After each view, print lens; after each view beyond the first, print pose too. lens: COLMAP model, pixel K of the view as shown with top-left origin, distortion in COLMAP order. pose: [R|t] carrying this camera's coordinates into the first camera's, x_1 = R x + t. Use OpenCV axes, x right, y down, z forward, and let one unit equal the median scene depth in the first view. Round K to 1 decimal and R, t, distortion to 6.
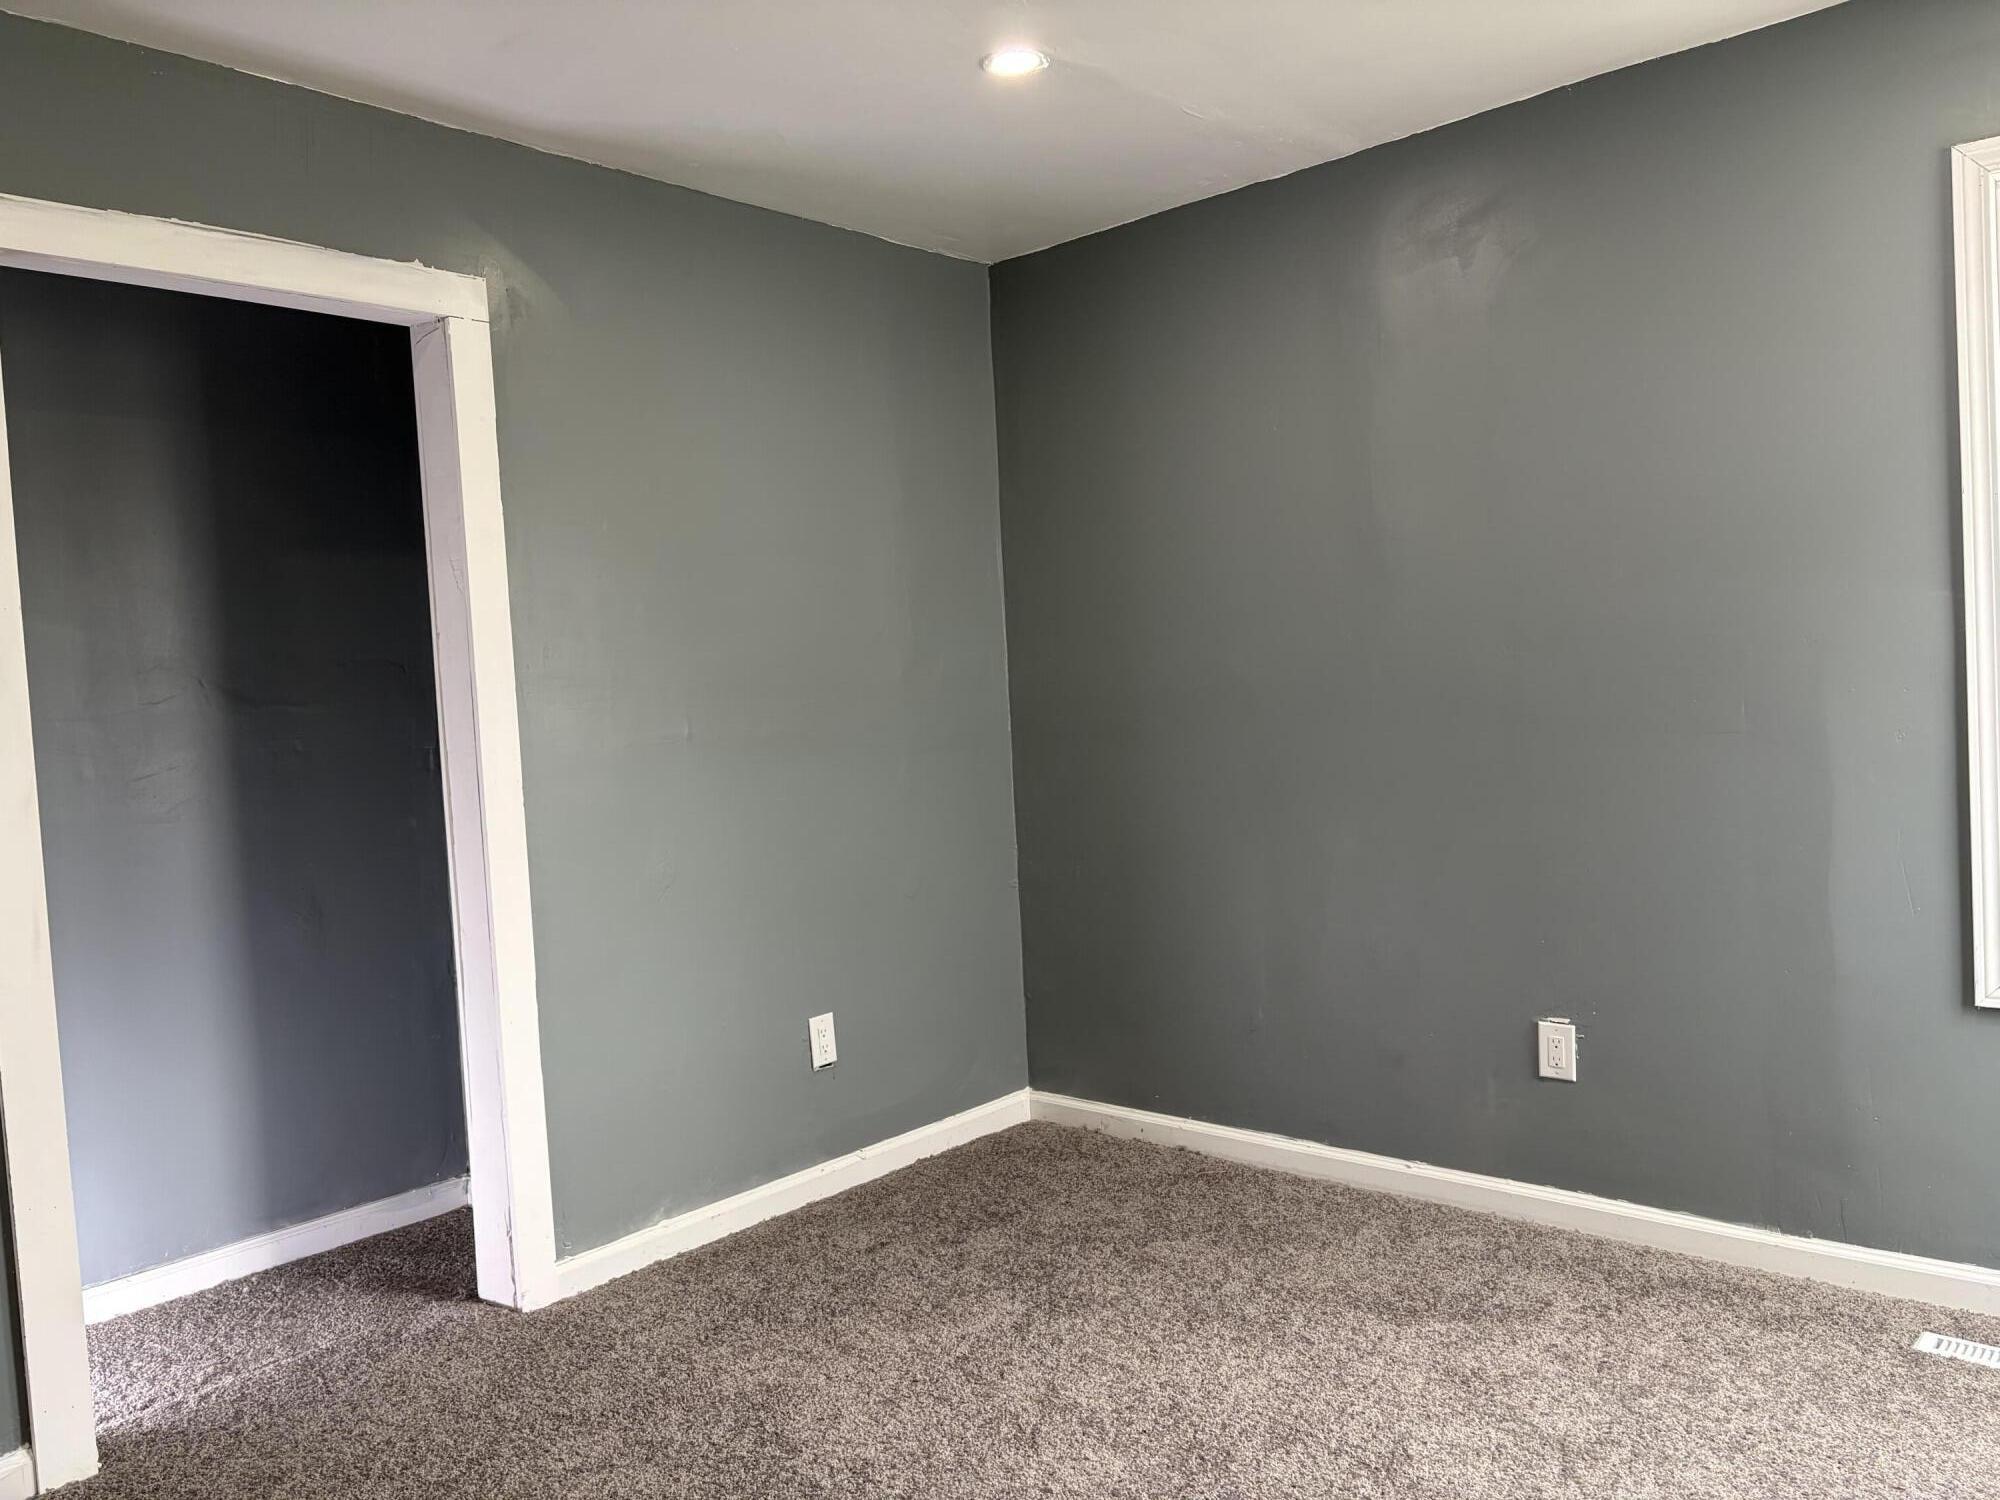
lens RADIAL K [[1489.9, 0, 1000.7], [0, 1489.9, 745.1], [0, 0, 1]] dist [-0.001472, -0.006065]
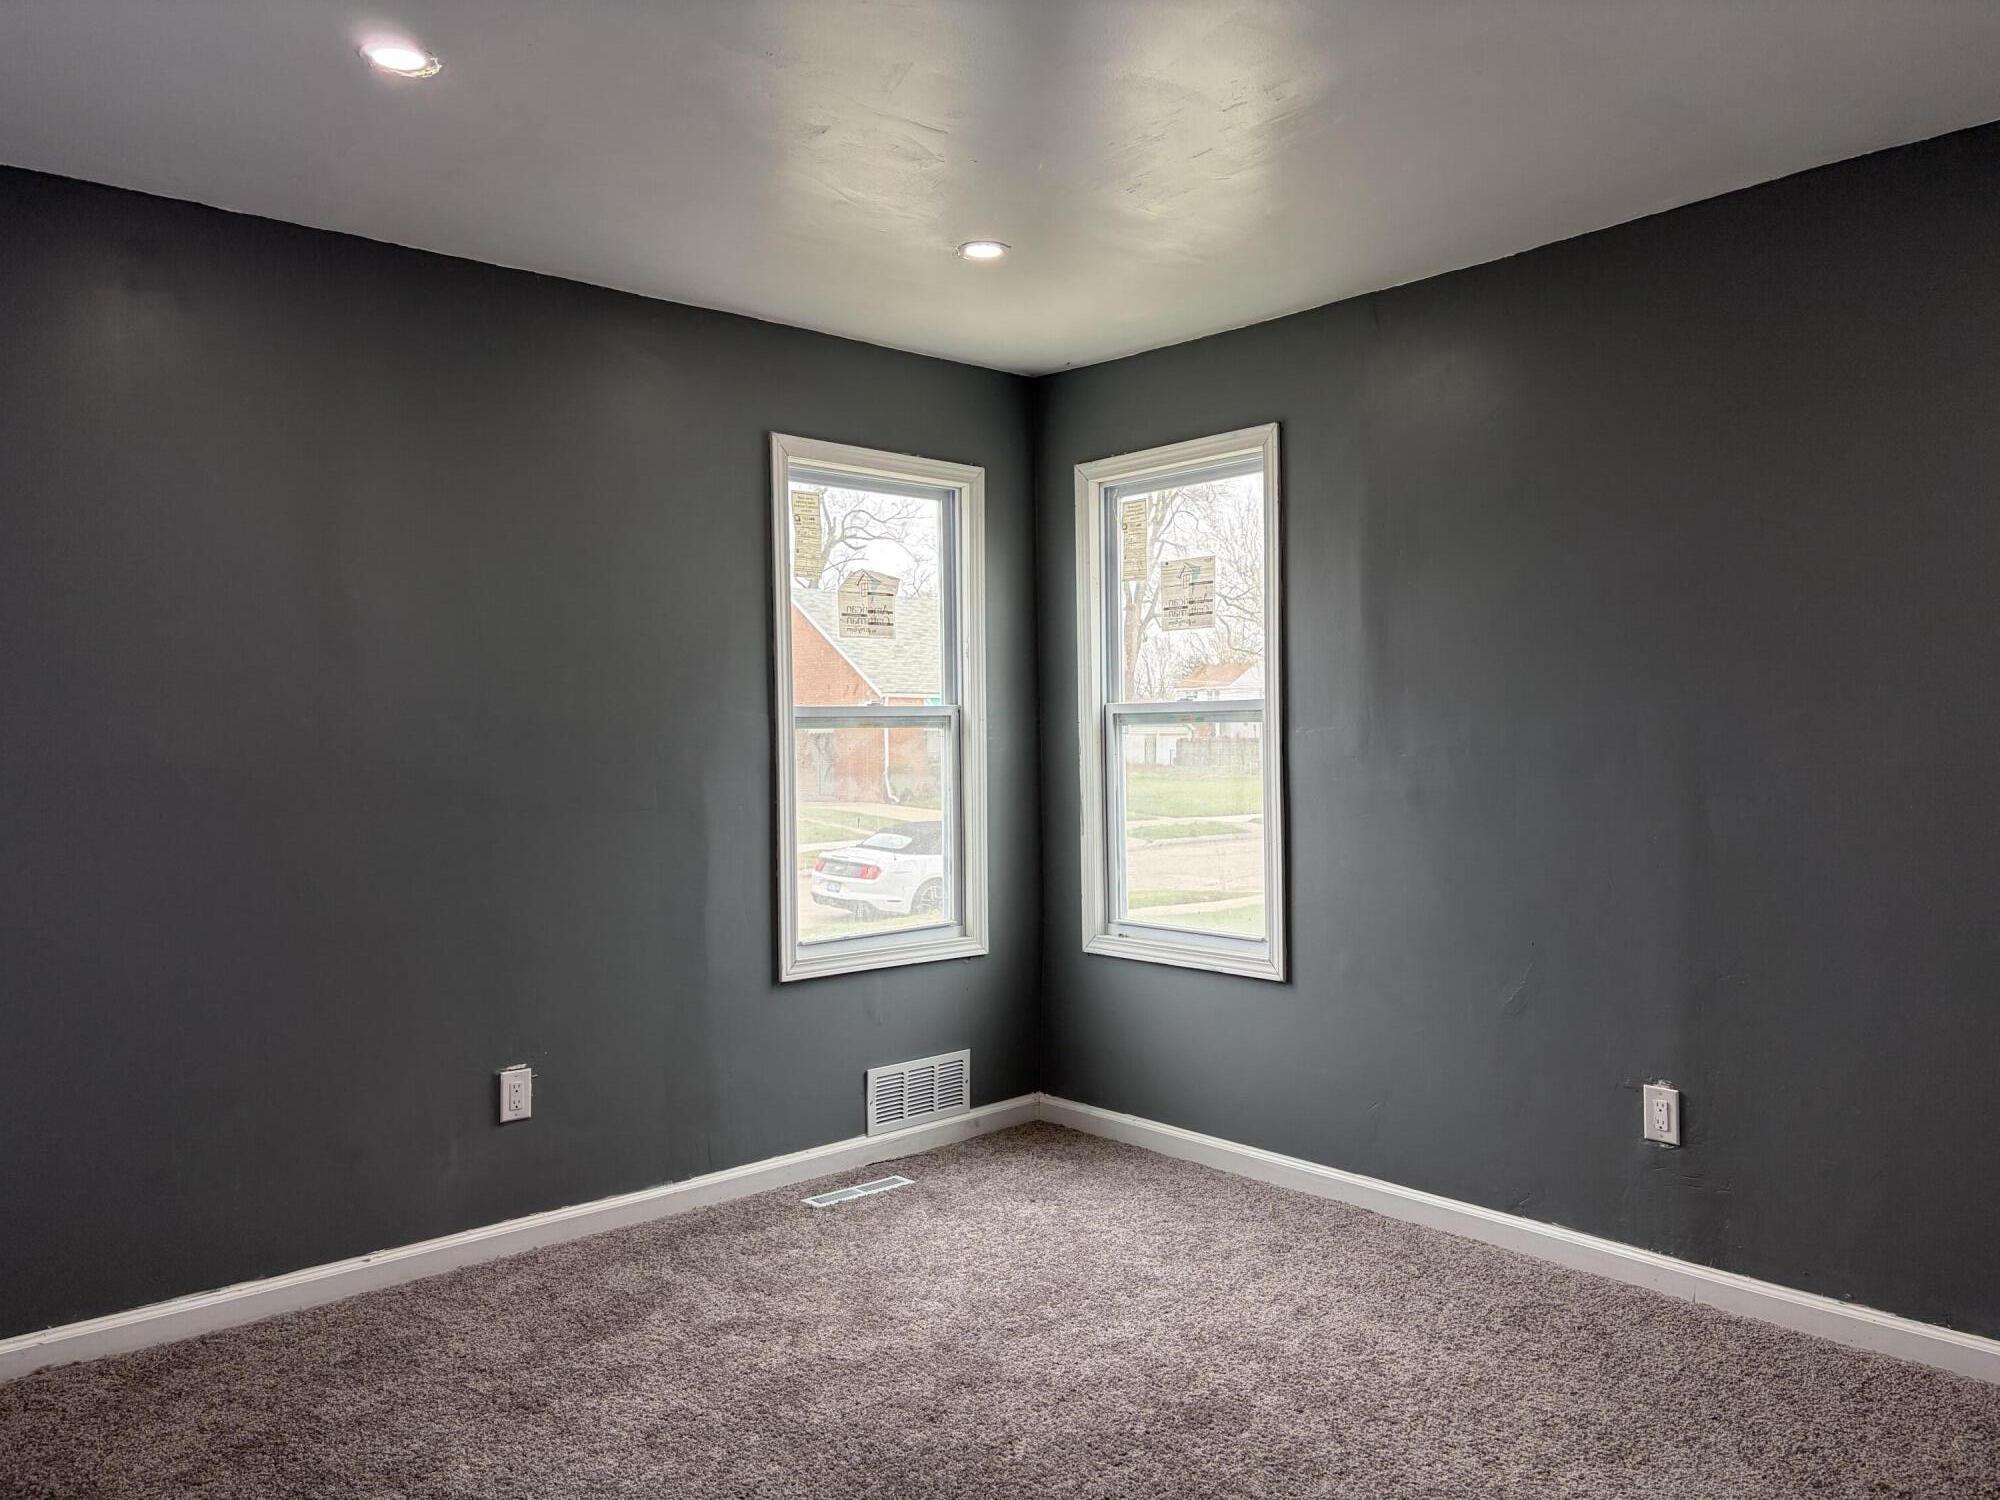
lens RADIAL K [[1489.9, 0, 1000.2], [0, 1489.9, 755.2], [0, 0, 1]] dist [-0.001472, -0.006065]
pose [[0.112866, 0.033319, 0.993051, -0.732371], [0.048233, 0.998076, -0.038969, 0.010578], [-0.992439, 0.052297, 0.111042, 0.508743]]
